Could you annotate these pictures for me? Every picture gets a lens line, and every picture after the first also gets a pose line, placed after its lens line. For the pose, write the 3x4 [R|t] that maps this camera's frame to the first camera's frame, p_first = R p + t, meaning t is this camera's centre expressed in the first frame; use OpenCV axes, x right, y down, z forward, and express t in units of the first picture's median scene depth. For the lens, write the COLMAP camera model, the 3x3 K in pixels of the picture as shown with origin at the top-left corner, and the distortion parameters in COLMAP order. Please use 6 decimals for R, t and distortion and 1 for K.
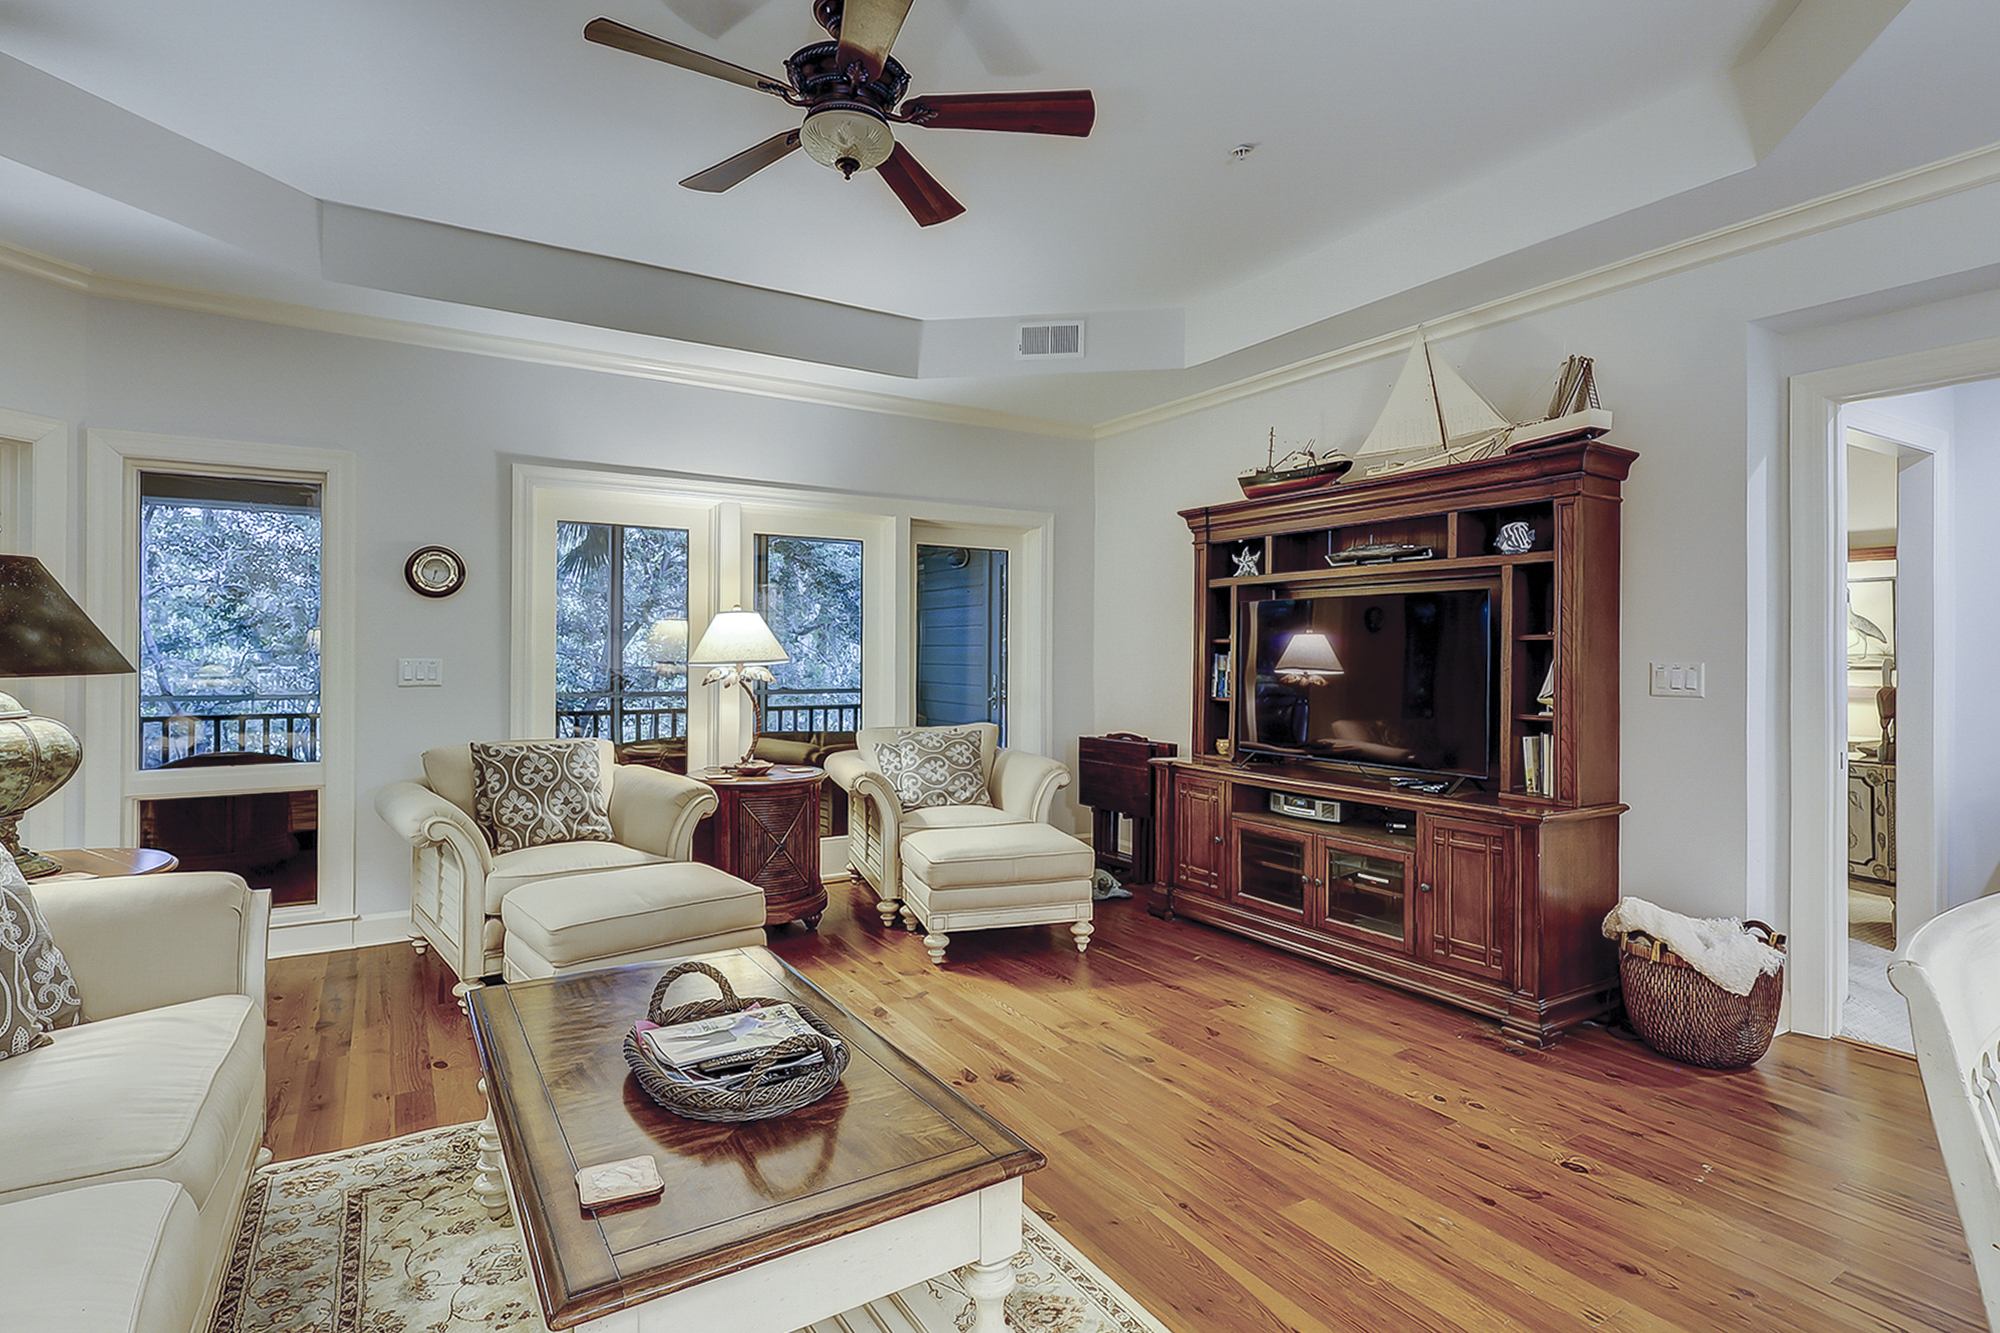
lens RADIAL K [[977.6, 0, 997.4], [0, 977.6, 656.1], [0, 0, 1]] dist [-0.011195, 0.002818]
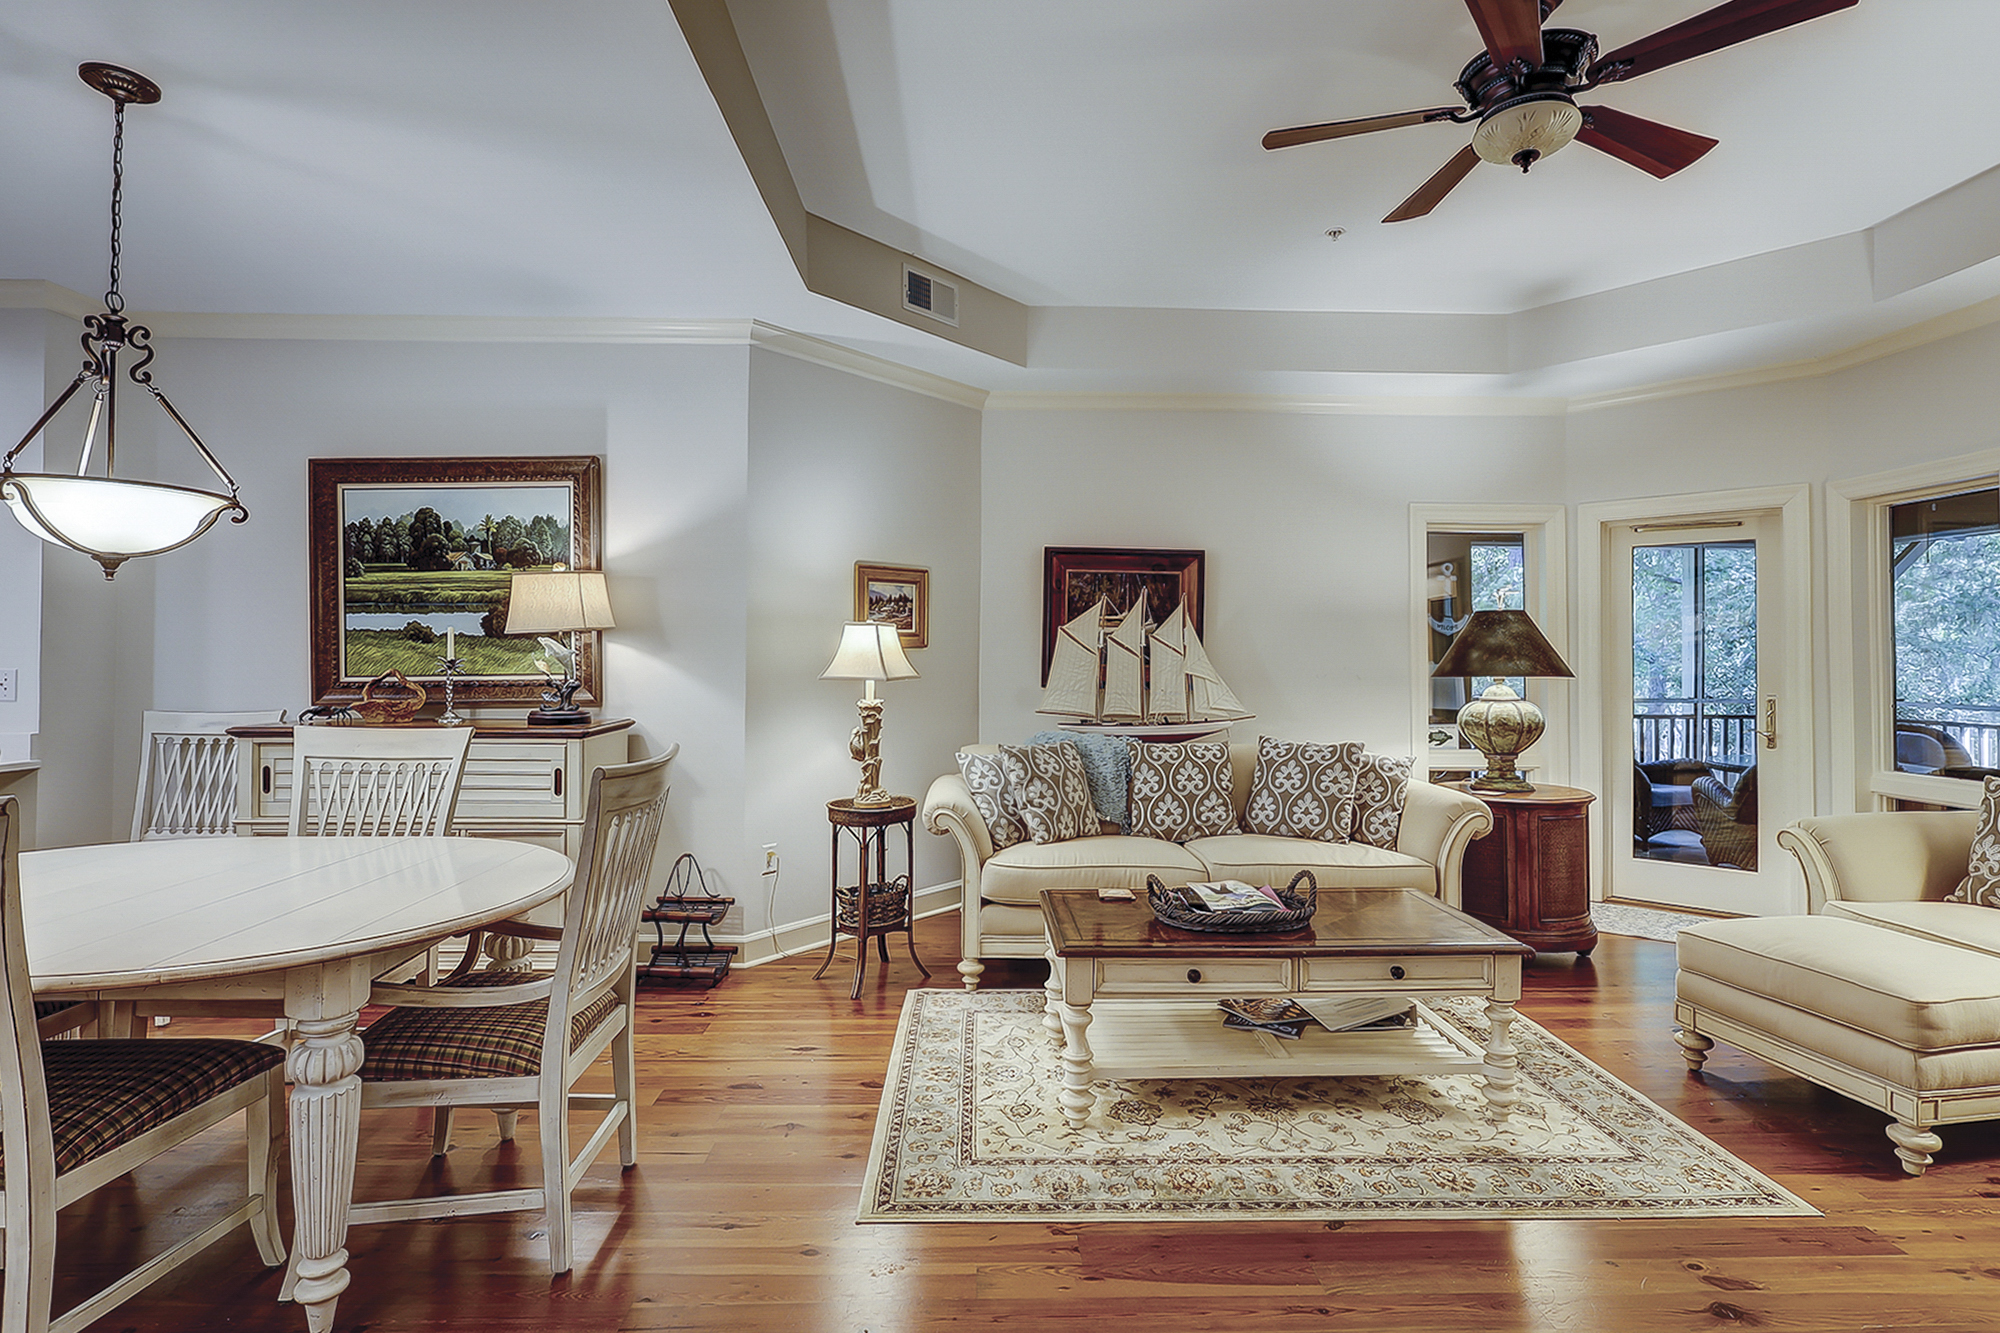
lens RADIAL K [[977.6, 0, 1003.2], [0, 977.6, 649.3], [0, 0, 1]] dist [-0.011195, 0.002818]
pose [[-0.506813, -0.016352, -0.861901, 0.564401], [-0.010535, 0.999863, -0.012775, 0.001902], [0.861992, 0.002606, -0.506916, 0.666710]]
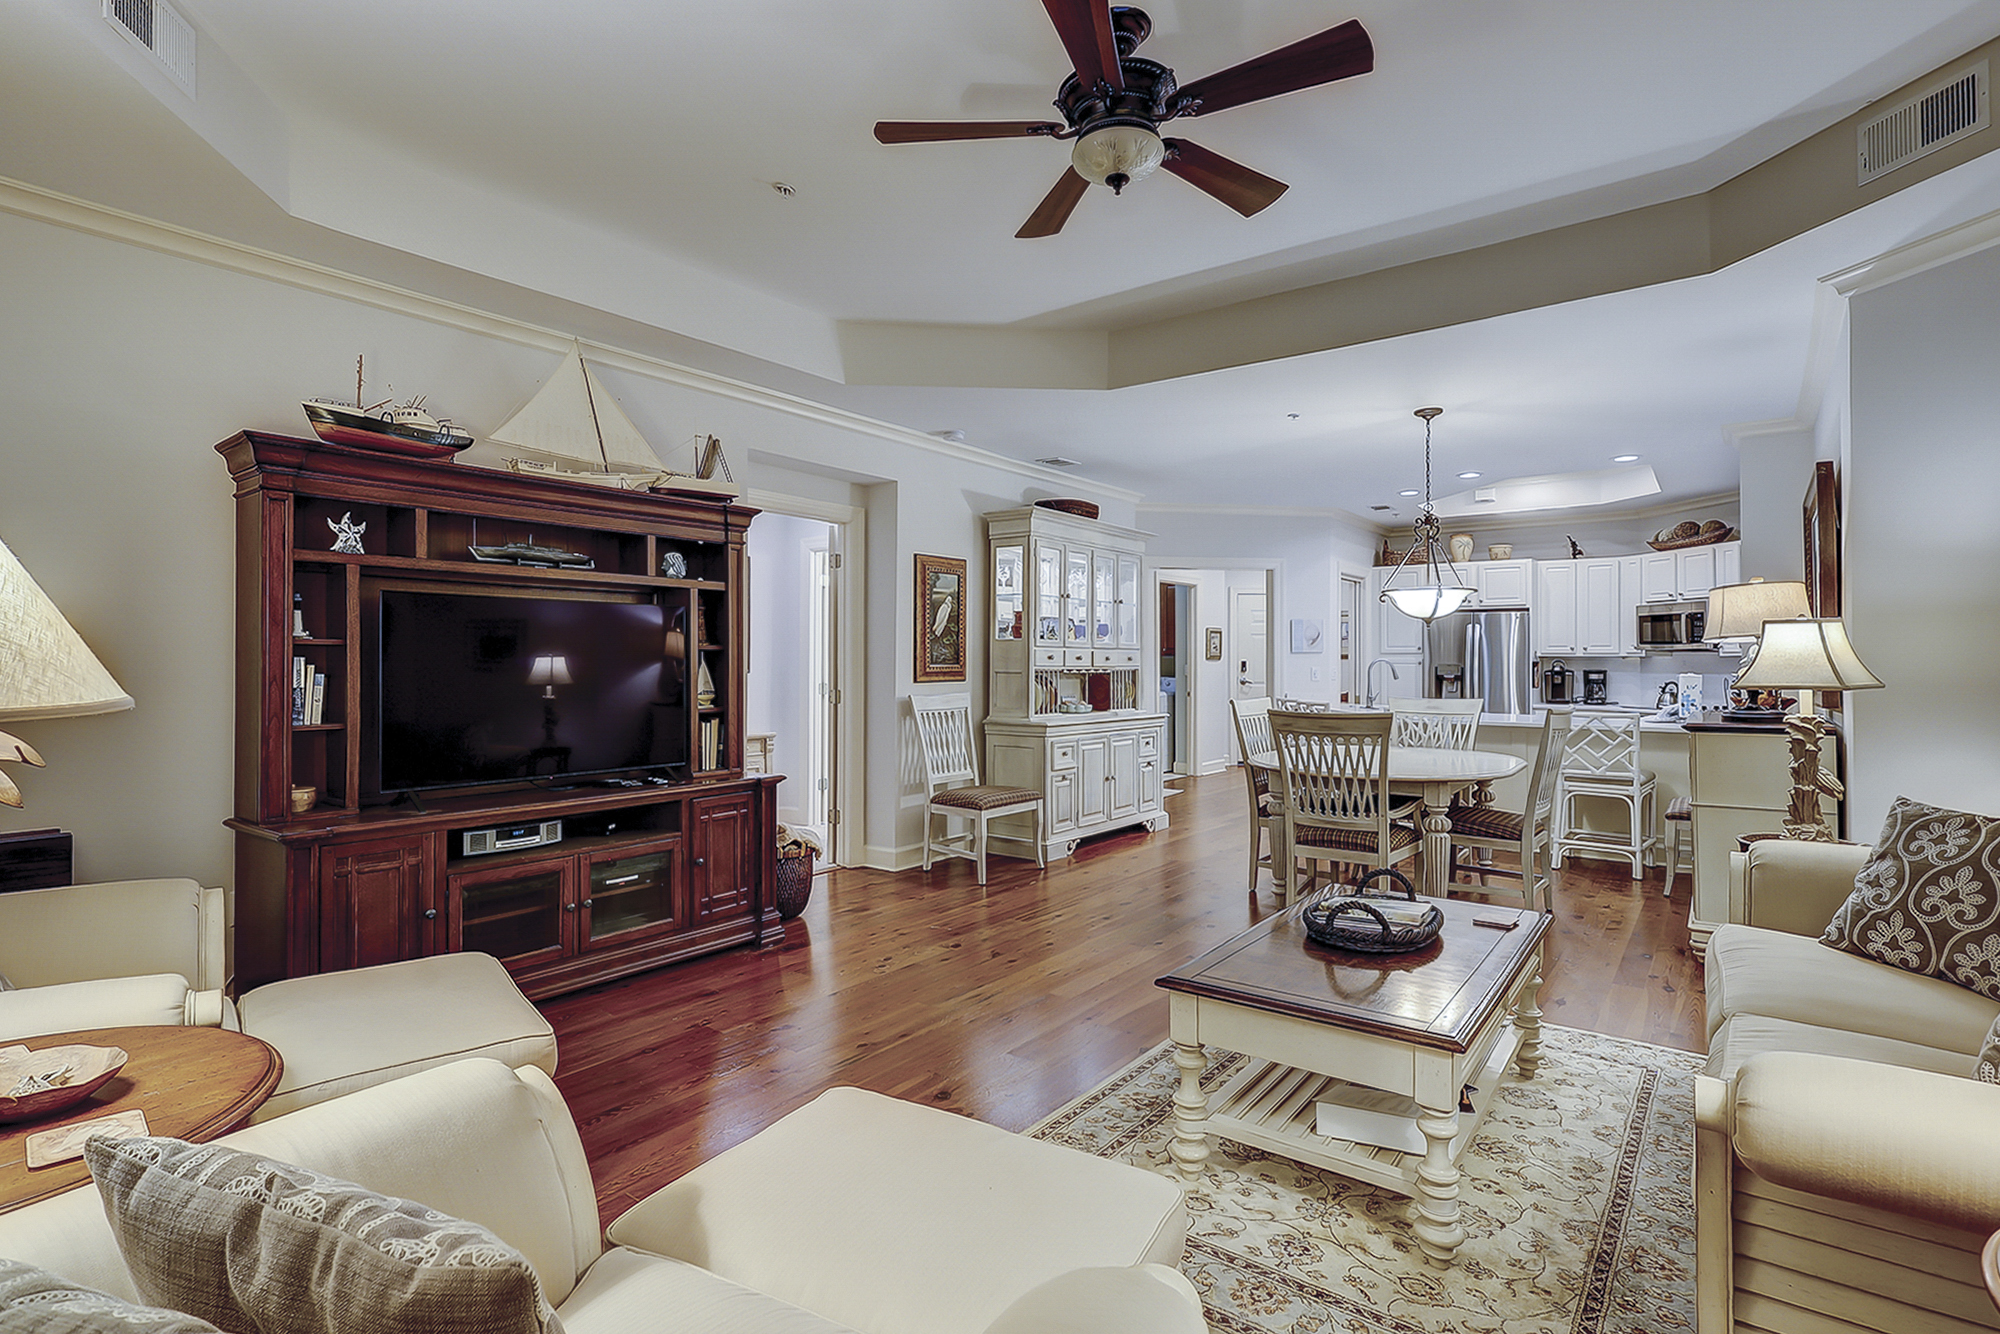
lens RADIAL K [[977.6, 0, 996.4], [0, 977.6, 658.4], [0, 0, 1]] dist [-0.011195, 0.002818]
pose [[-0.353541, -0.002280, 0.935416, -0.675427], [0.002044, 0.999993, 0.003209, -0.006822], [-0.935417, 0.003046, -0.353533, 0.943552]]
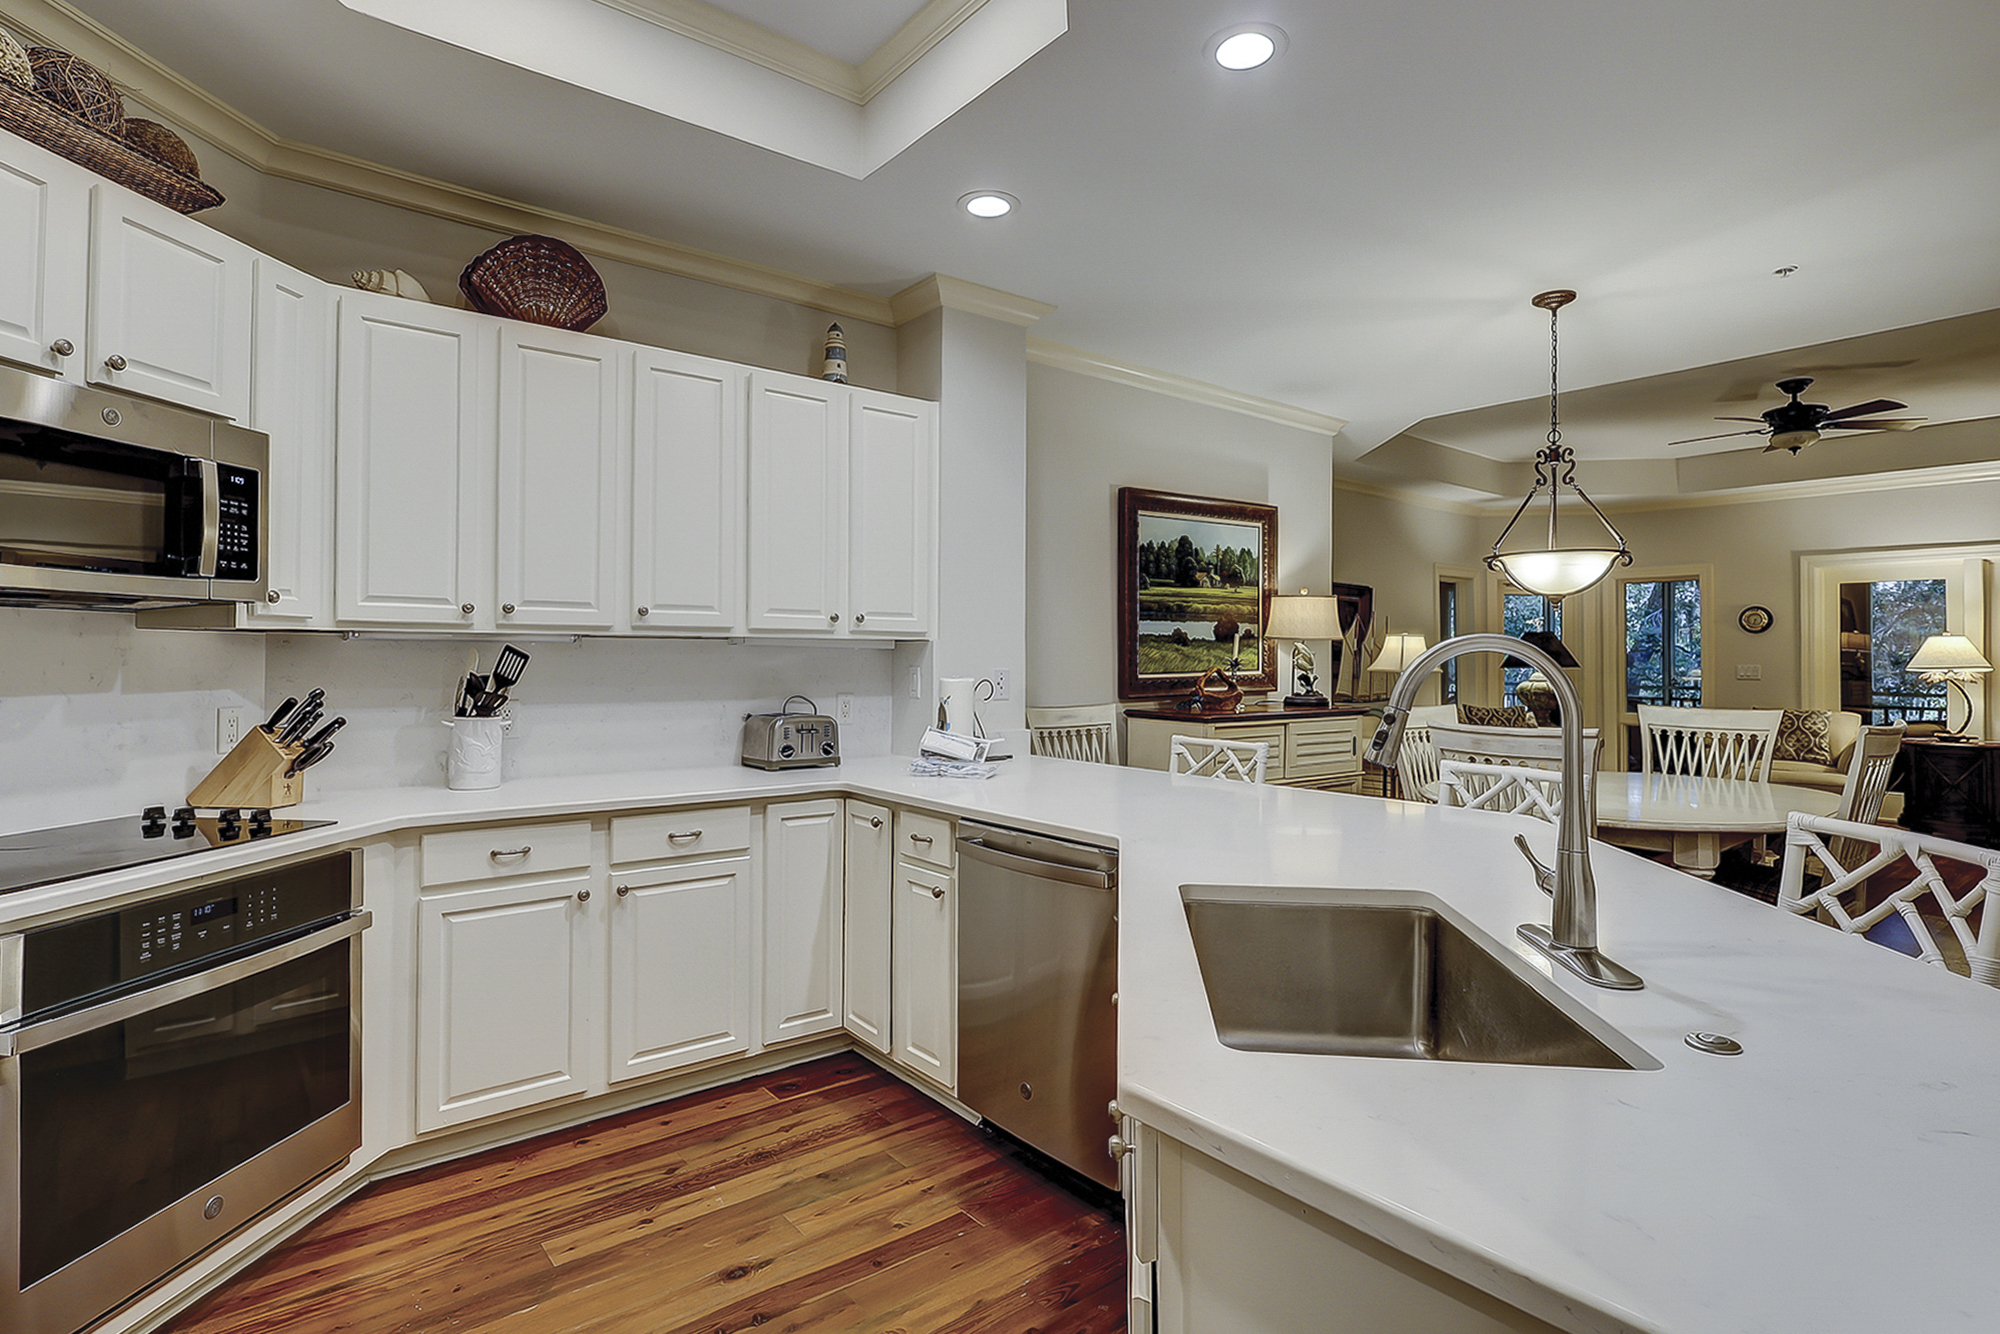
lens RADIAL K [[977.6, 0, 1005.7], [0, 977.6, 644.8], [0, 0, 1]] dist [-0.011195, 0.002818]
pose [[0.109139, -0.016898, -0.993883, 1.193372], [-0.009708, 0.999790, -0.018064, 0.012274], [0.993979, 0.011620, 0.108952, -0.688559]]
